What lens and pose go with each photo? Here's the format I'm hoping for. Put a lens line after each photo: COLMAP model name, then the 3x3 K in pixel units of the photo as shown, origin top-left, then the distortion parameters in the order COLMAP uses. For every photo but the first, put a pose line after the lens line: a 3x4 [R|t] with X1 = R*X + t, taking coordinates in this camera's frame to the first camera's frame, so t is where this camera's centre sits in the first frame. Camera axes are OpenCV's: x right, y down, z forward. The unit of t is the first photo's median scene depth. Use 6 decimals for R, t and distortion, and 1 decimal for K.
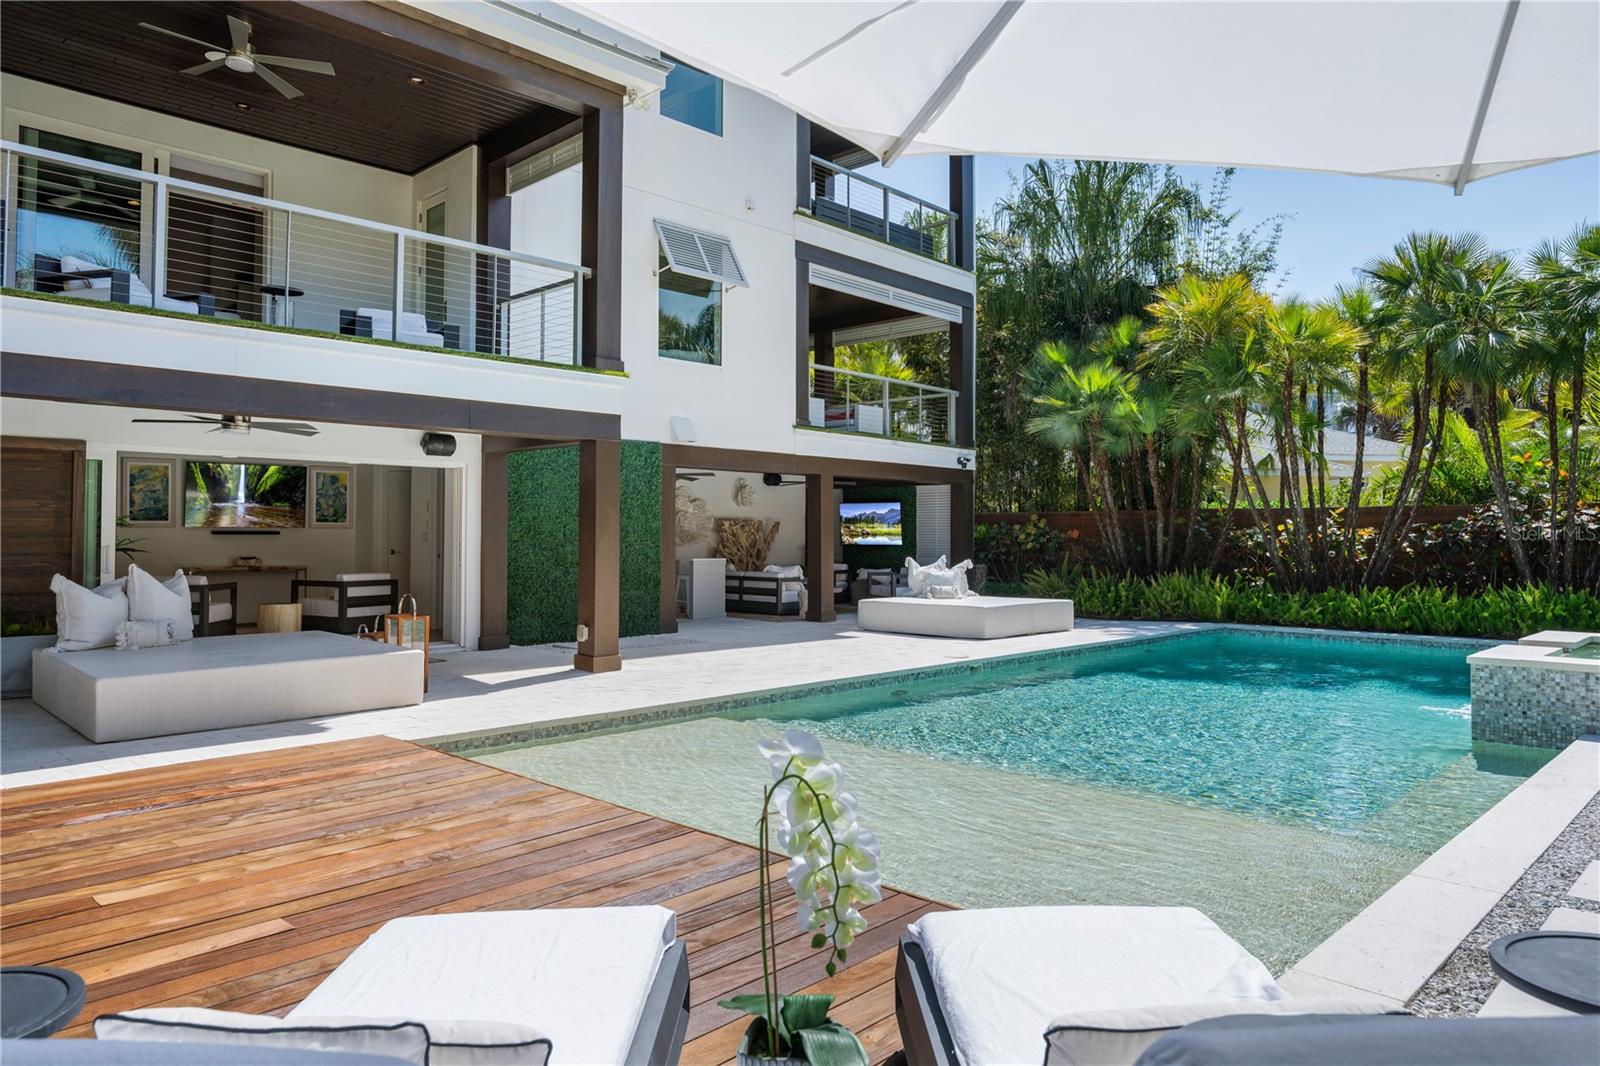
lens RADIAL K [[1046.2, 0, 804.3], [0, 1046.2, 507.1], [0, 0, 1]] dist [-0.006141, 0.000595]
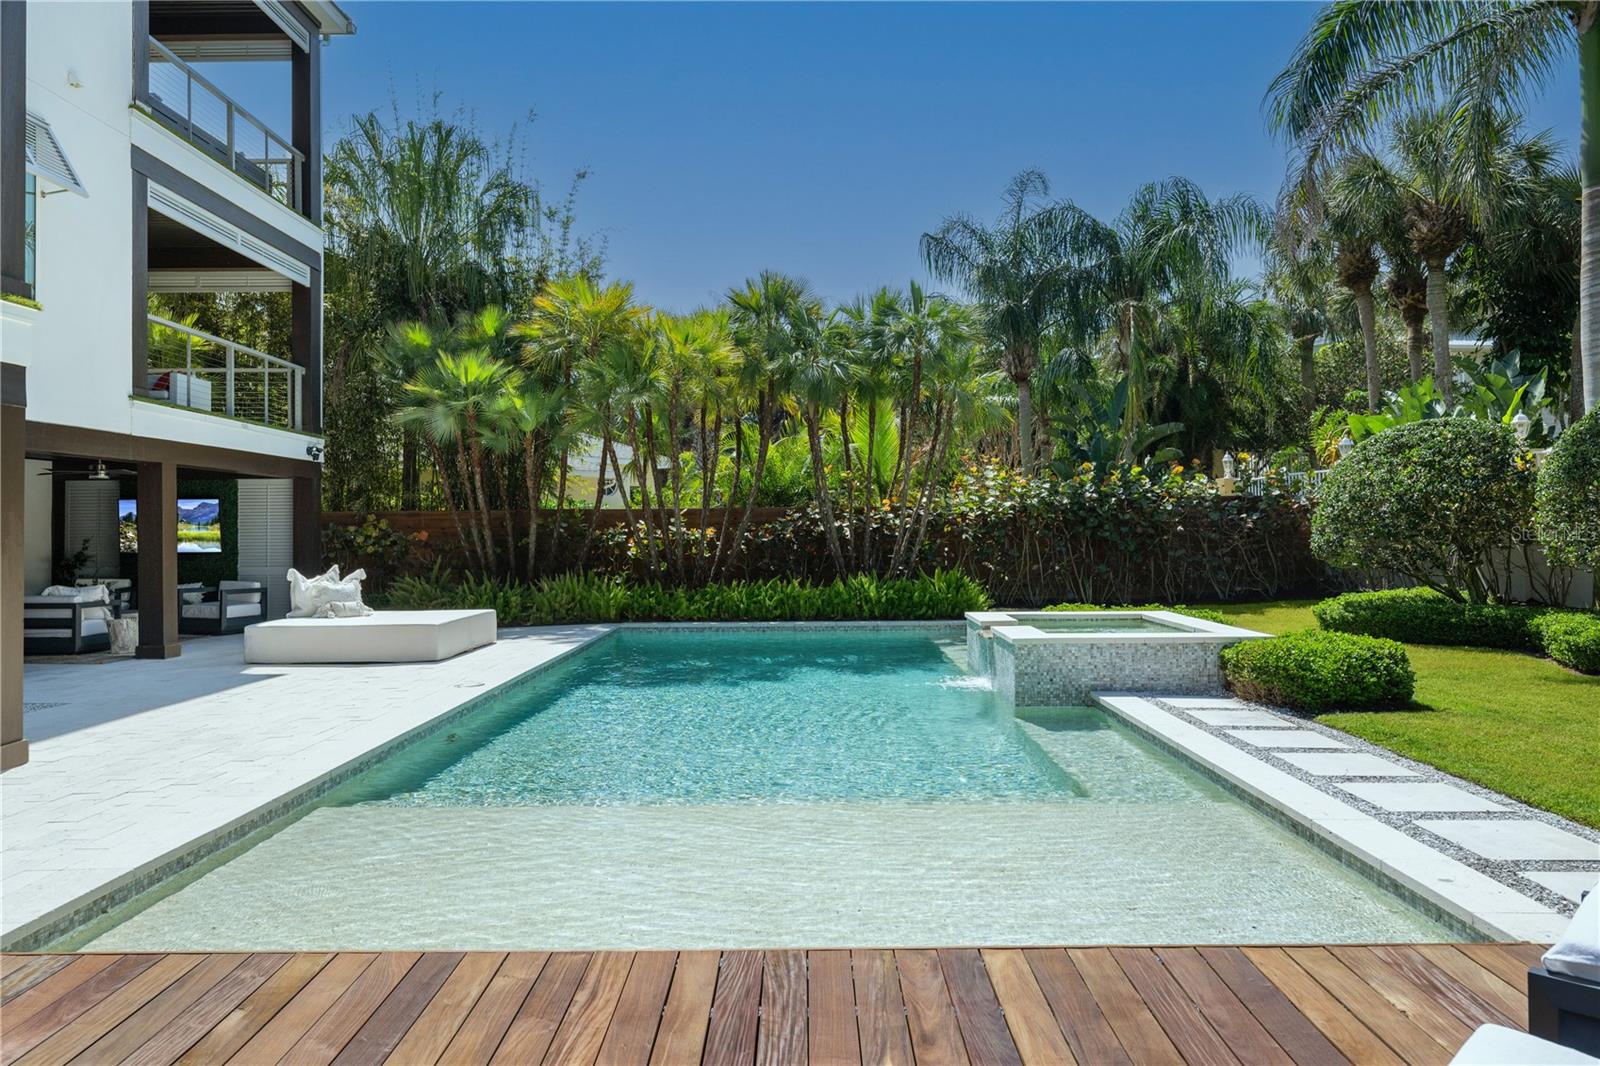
lens RADIAL K [[1066.2, 0, 800.9], [0, 1066.2, 516.0], [0, 0, 1]] dist [-0.002468, -0.000922]
pose [[0.718842, -0.000851, 0.695173, -0.176818], [-0.009019, 0.999904, 0.010550, -0.005005], [-0.695115, -0.013854, 0.718765, 0.119966]]
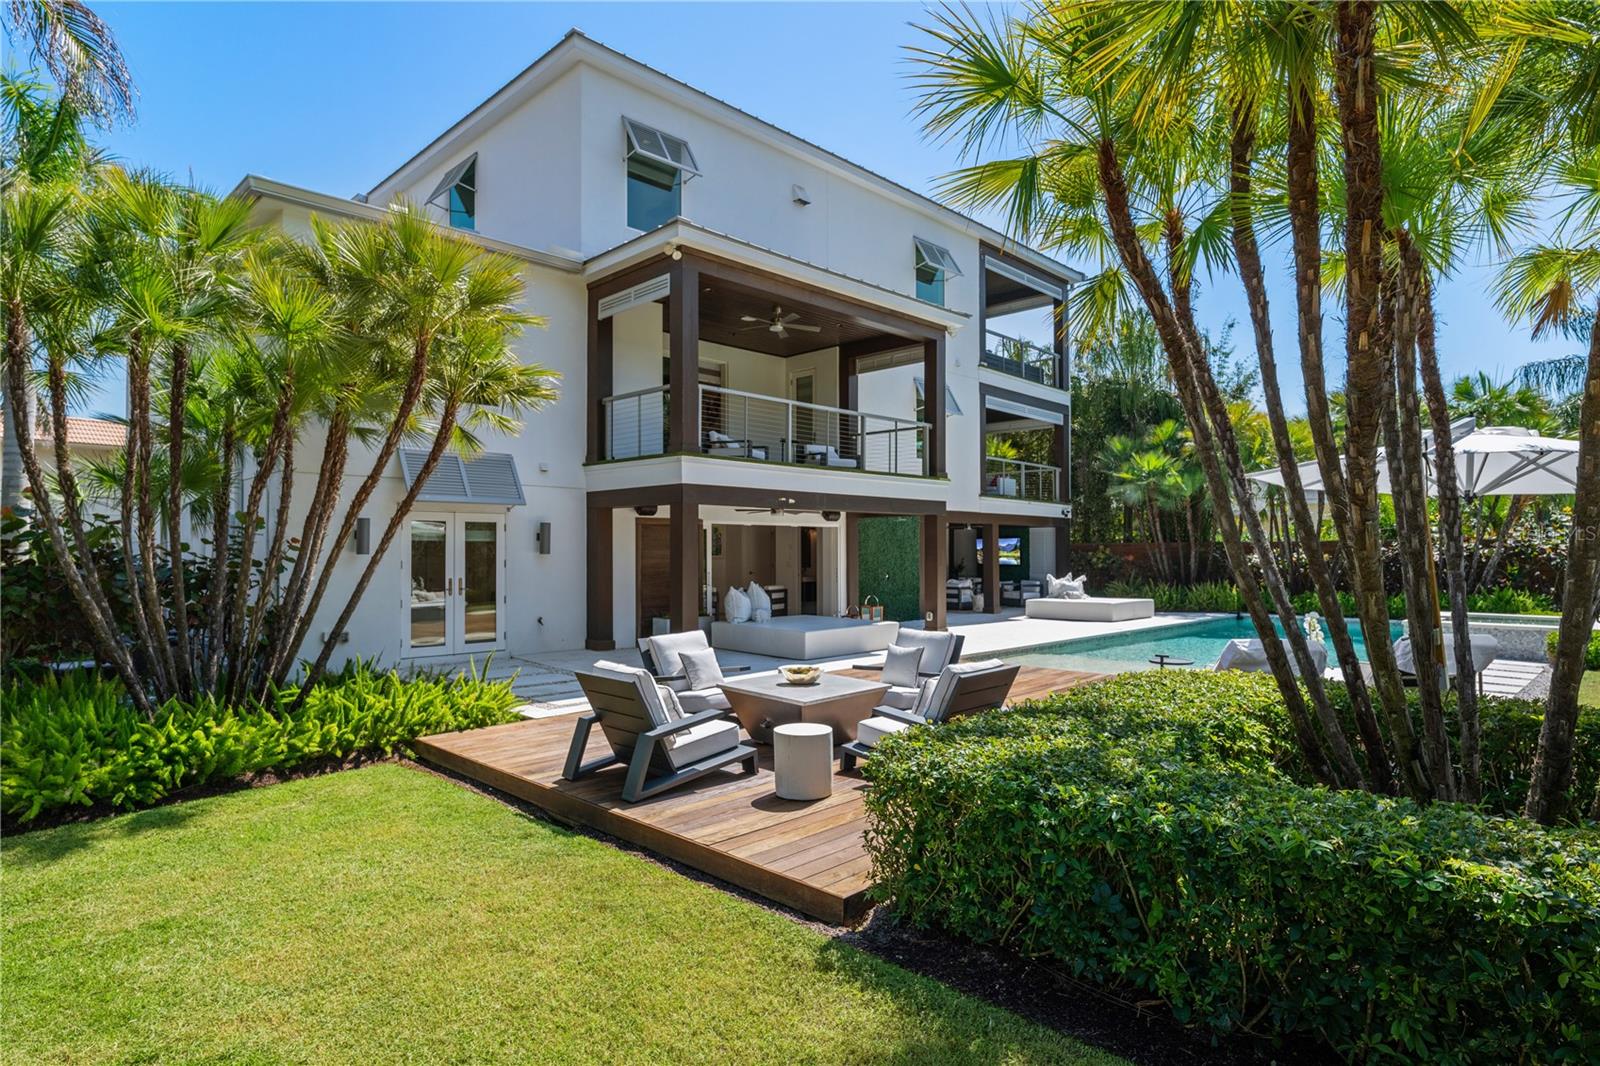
lens RADIAL K [[885.8, 0, 800.0], [0, 885.8, 533.0], [0, 0, 1]] dist [0.000970, -0.000100]
pose [[0.999982, -0.005442, -0.002540, -0.267304], [0.005458, 0.999967, 0.005980, -0.025444], [0.002507, -0.005993, 0.999979, -0.369336]]
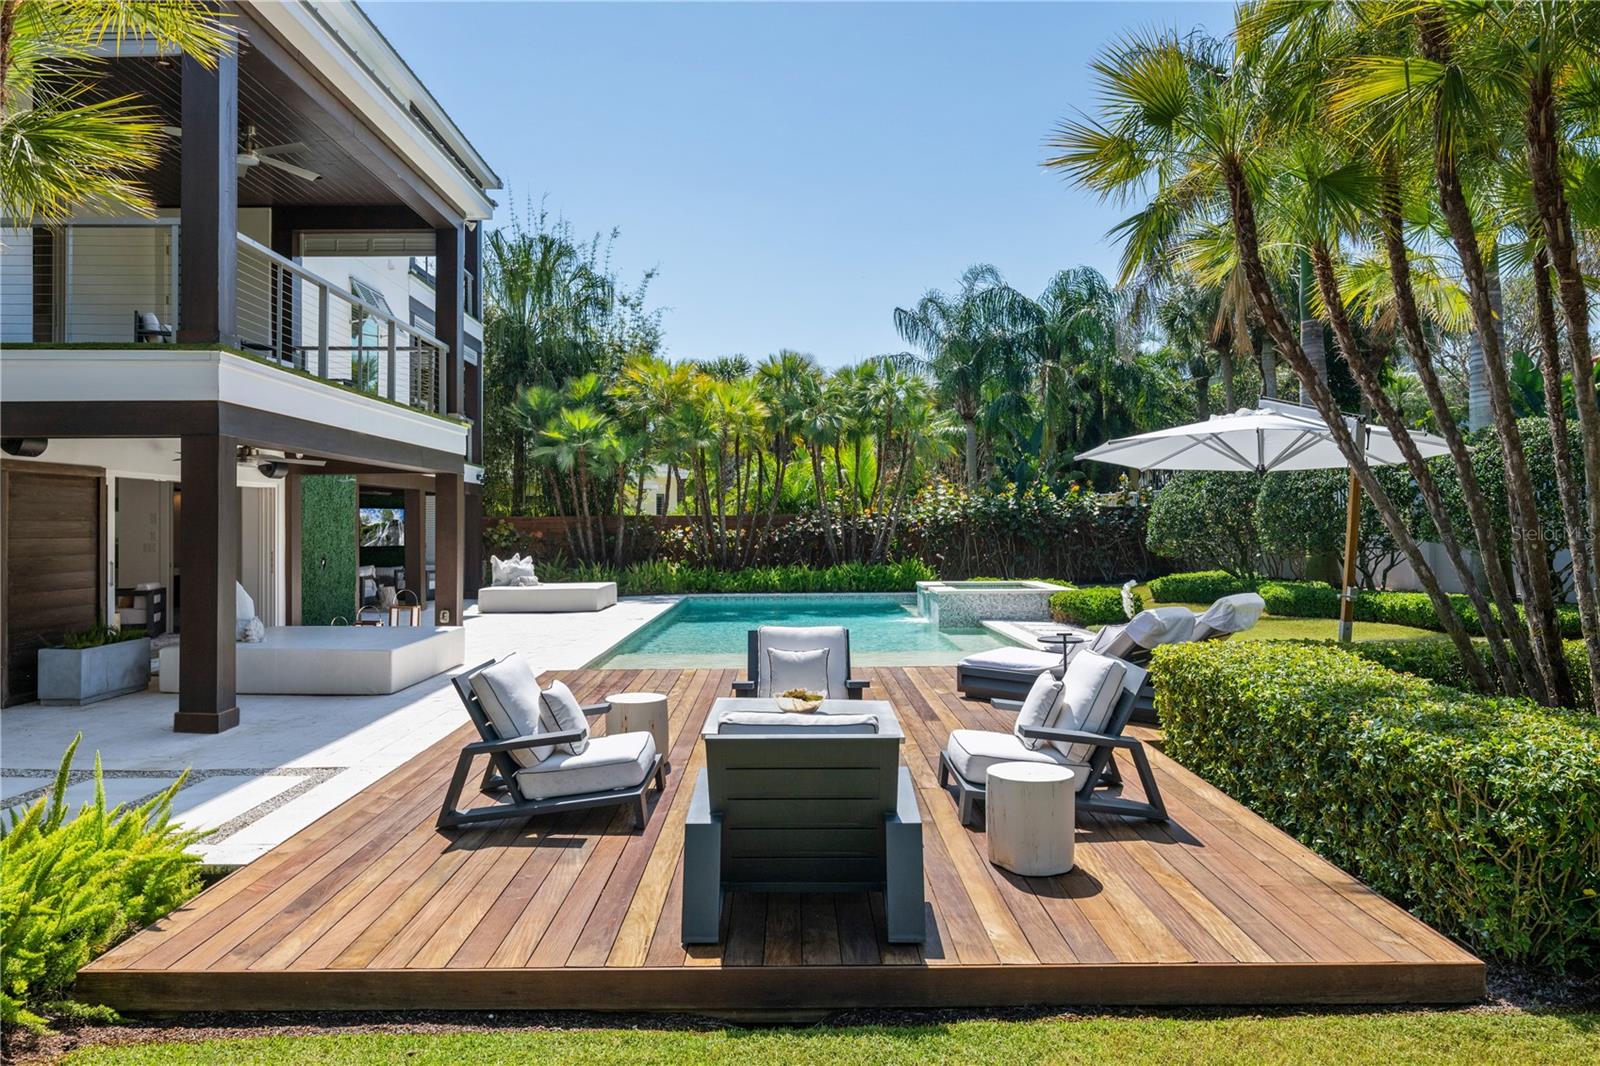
lens RADIAL K [[1066.2, 0, 800.9], [0, 1066.2, 516.0], [0, 0, 1]] dist [-0.002468, -0.000922]
pose [[0.704958, 0.000048, 0.709249, -0.519999], [-0.011372, 0.999872, 0.011235, -0.018018], [-0.709158, -0.015986, 0.704868, -0.177488]]
